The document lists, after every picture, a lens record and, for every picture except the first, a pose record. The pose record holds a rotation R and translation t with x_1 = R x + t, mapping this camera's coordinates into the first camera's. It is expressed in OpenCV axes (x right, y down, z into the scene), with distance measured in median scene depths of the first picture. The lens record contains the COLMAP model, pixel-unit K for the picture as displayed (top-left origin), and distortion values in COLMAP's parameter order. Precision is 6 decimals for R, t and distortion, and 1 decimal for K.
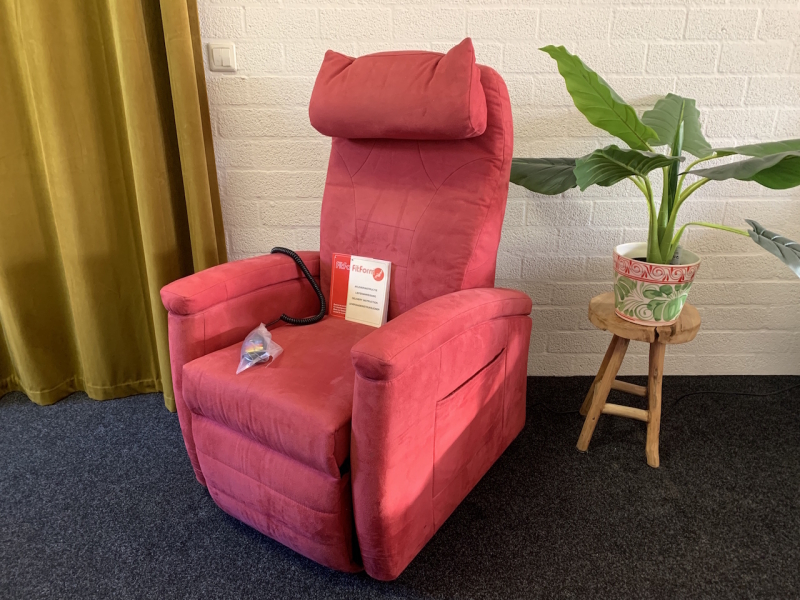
lens RADIAL K [[614.7, 0, 397.9], [0, 614.7, 296.5], [0, 0, 1]] dist [0.027437, -0.021520]
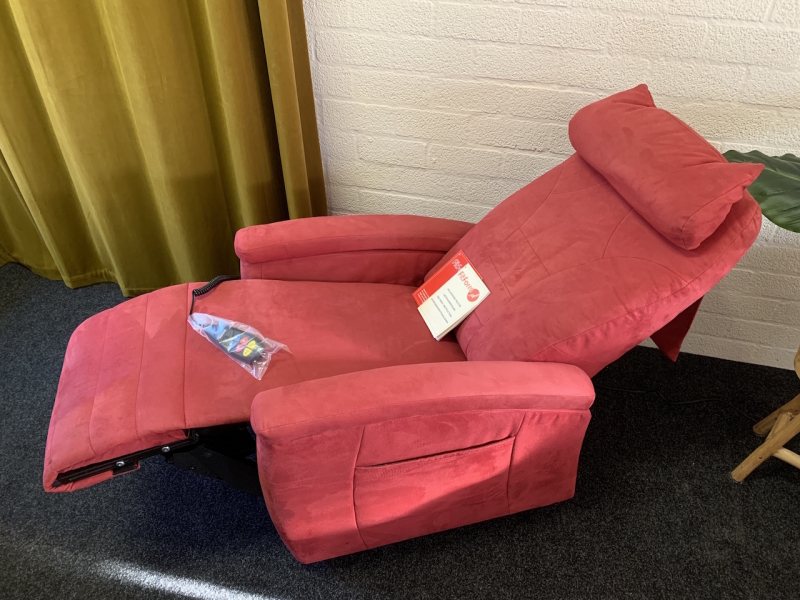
lens RADIAL K [[614.7, 0, 404.5], [0, 614.7, 298.2], [0, 0, 1]] dist [0.027437, -0.021520]
pose [[0.969803, 0.165951, -0.178725, 0.050772], [-0.095604, 0.932835, 0.347390, -0.277754], [0.224370, -0.319813, 0.920531, 0.111003]]
